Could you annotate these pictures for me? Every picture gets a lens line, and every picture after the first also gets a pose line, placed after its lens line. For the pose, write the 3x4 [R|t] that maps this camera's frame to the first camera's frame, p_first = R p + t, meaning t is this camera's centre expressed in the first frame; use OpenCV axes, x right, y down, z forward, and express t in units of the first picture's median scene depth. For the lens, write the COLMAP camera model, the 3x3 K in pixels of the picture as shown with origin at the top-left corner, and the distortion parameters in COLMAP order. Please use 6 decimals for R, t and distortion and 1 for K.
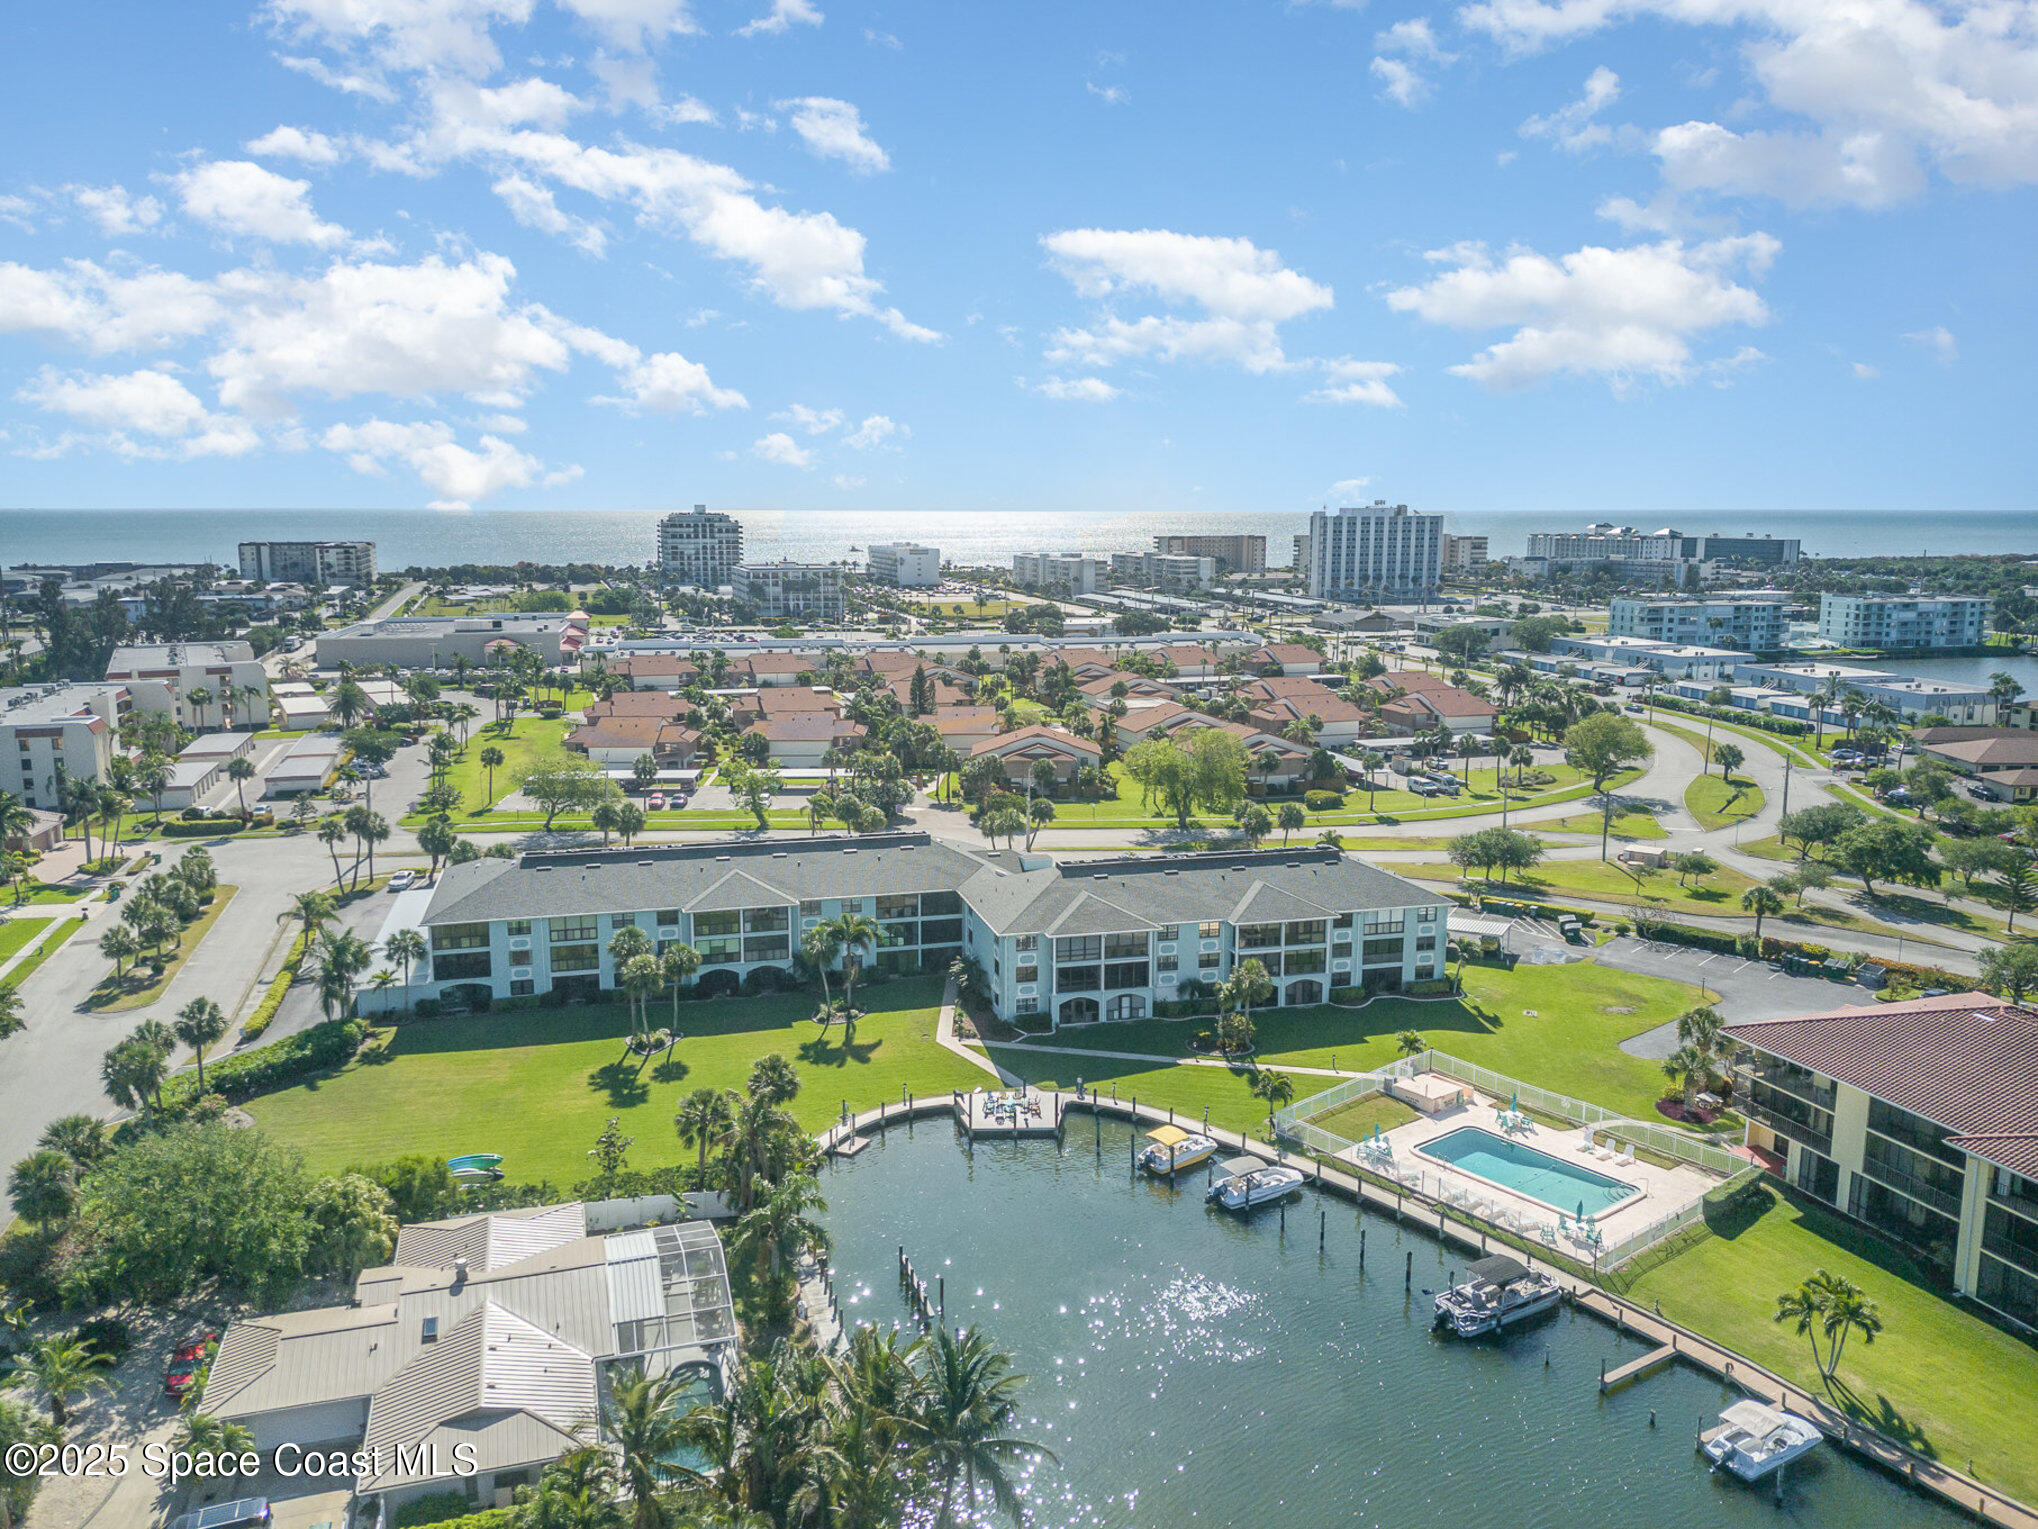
lens RADIAL K [[1570.3, 0, 1019.0], [0, 1570.3, 764.5], [0, 0, 1]] dist [0.036568, -0.000168]
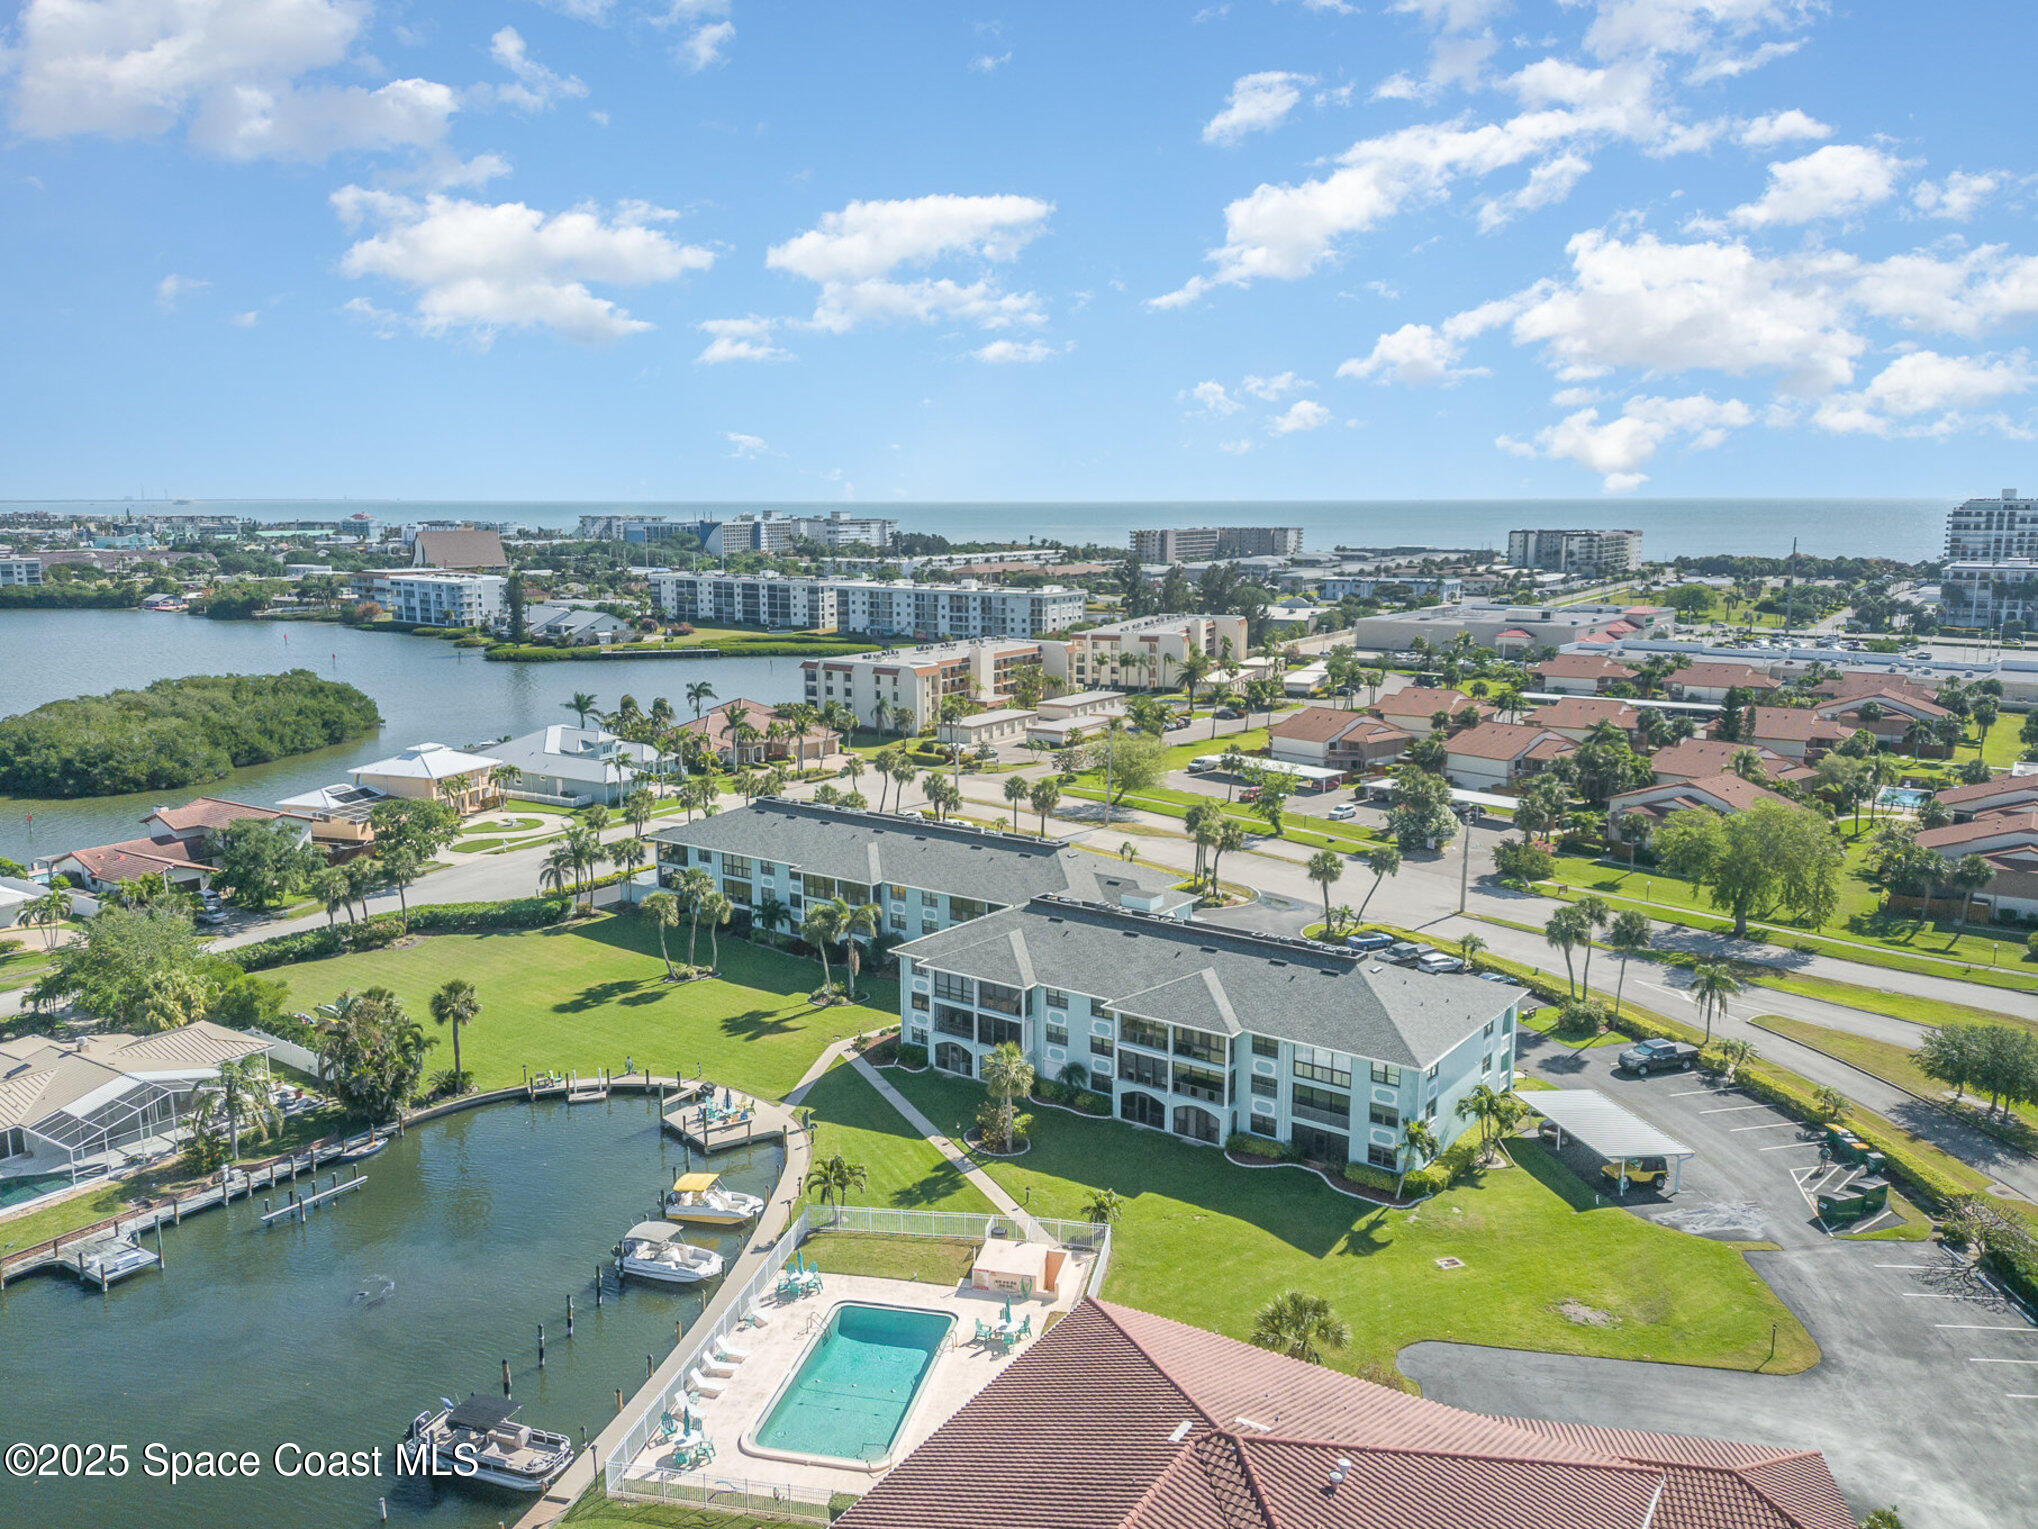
lens RADIAL K [[1570.3, 0, 1019.0], [0, 1570.3, 764.5], [0, 0, 1]] dist [0.036568, -0.000168]
pose [[0.621165, 0.130760, -0.772694, 0.680692], [-0.126011, 0.989817, 0.066203, -0.065202], [0.773483, 0.056245, 0.631317, 0.435796]]
